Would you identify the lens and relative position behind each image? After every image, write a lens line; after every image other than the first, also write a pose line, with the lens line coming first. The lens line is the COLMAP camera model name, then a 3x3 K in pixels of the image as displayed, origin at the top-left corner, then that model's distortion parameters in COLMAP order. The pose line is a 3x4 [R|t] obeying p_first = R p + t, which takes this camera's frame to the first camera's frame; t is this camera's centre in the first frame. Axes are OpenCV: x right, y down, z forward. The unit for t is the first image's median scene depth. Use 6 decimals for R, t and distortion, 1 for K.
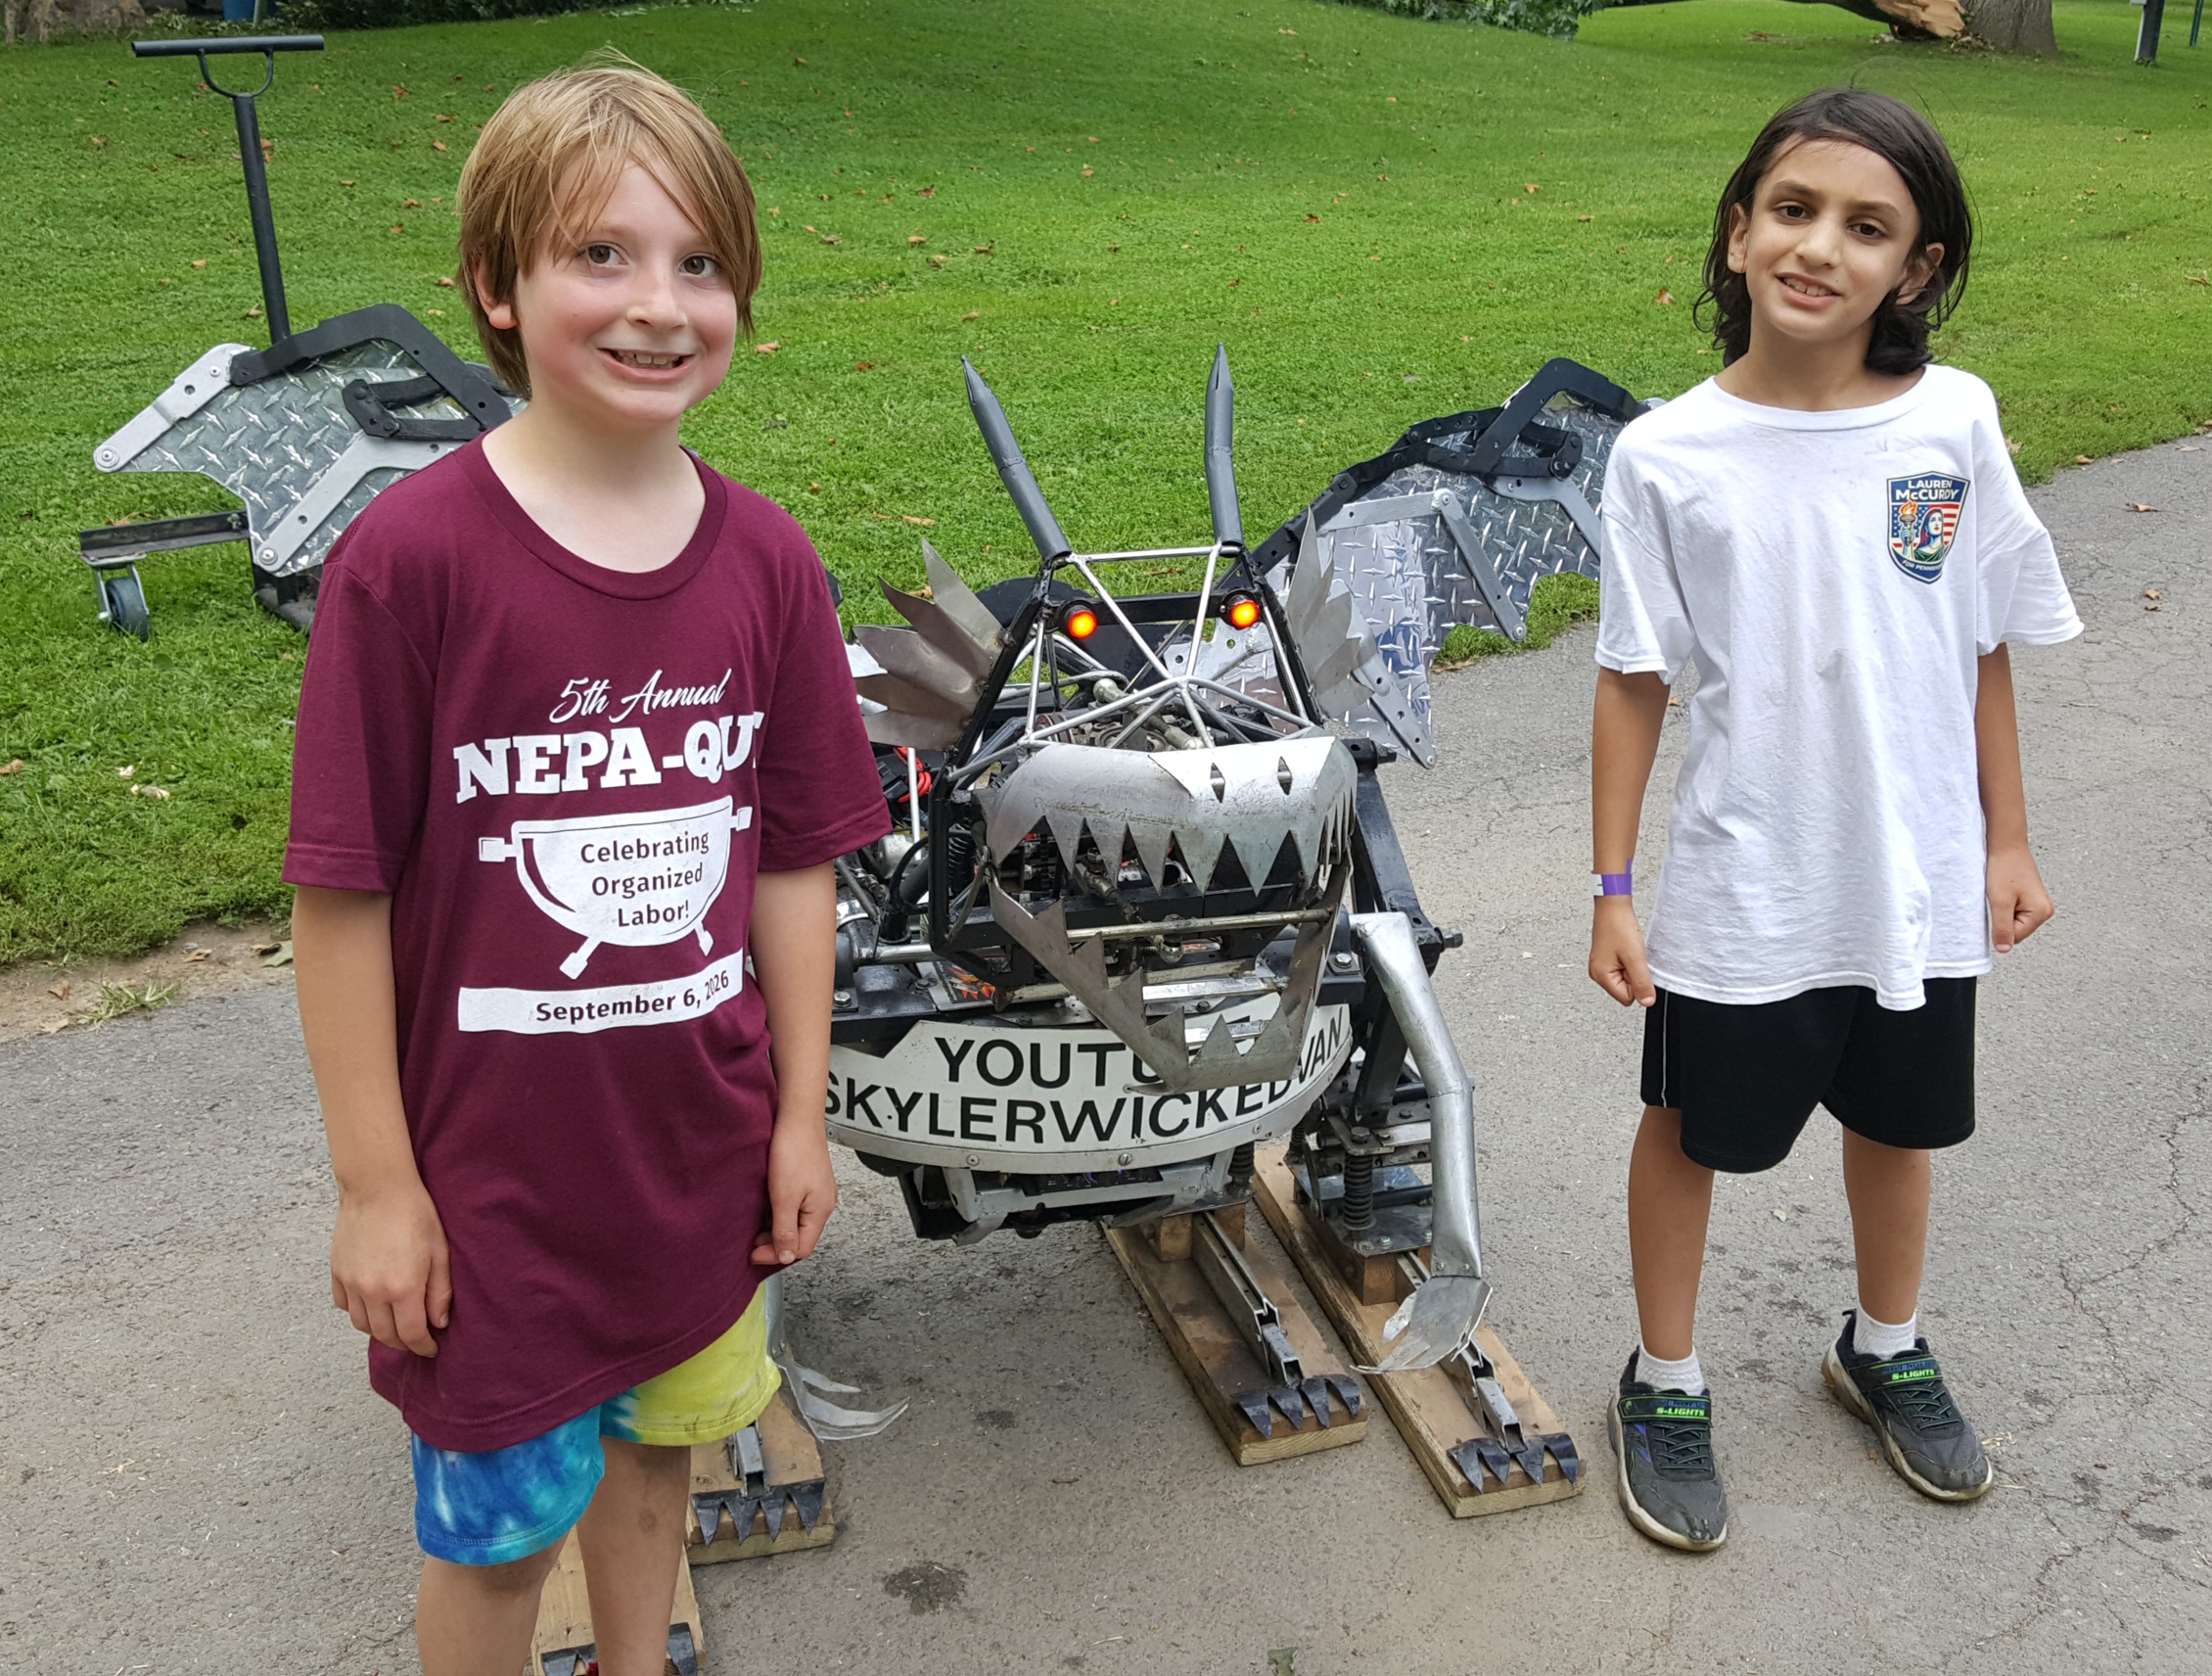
lens RADIAL K [[2383.7, 0, 1157.4], [0, 2383.7, 715.7], [0, 0, 1]] dist [0.204655, 0.000000]
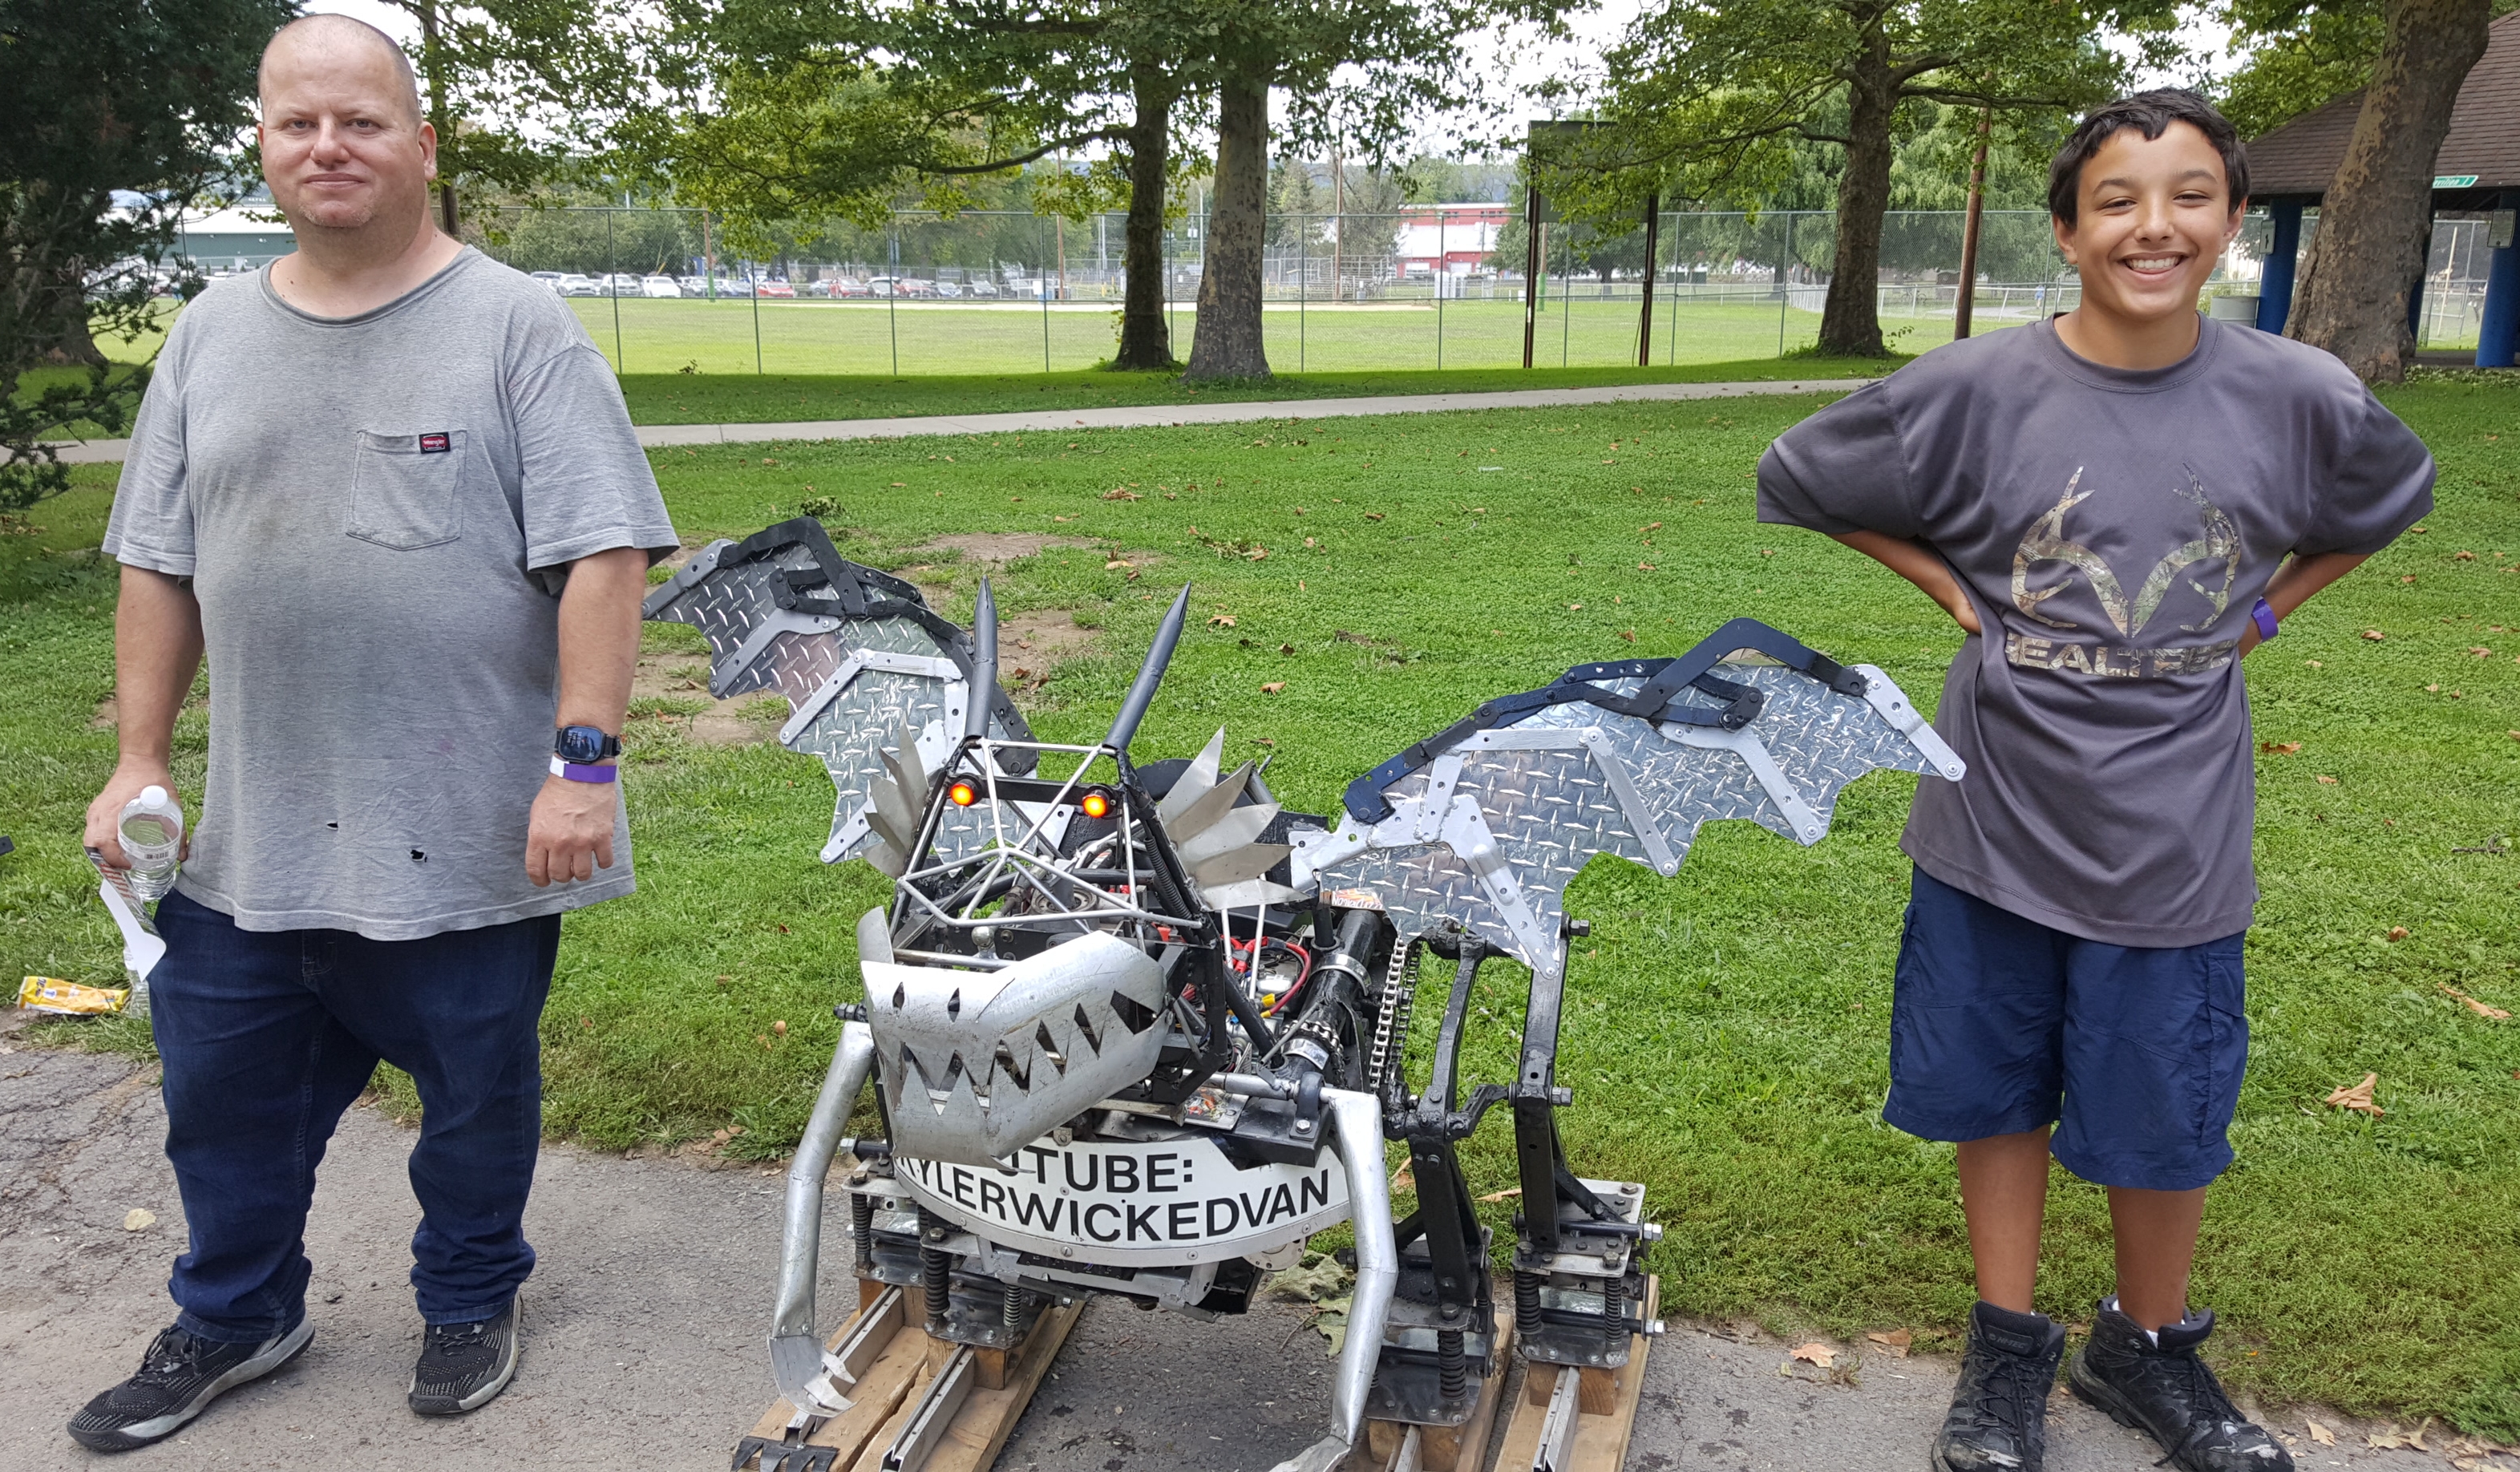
lens RADIAL K [[2027.1, 0, 1235.4], [0, 2027.1, 711.3], [0, 0, 1]] dist [0.134320, -0.009664]
pose [[0.841793, 0.105504, -0.529390, 0.571168], [-0.139806, 0.989862, -0.025035, -0.067444], [0.521382, 0.095086, 0.848009, 0.156275]]
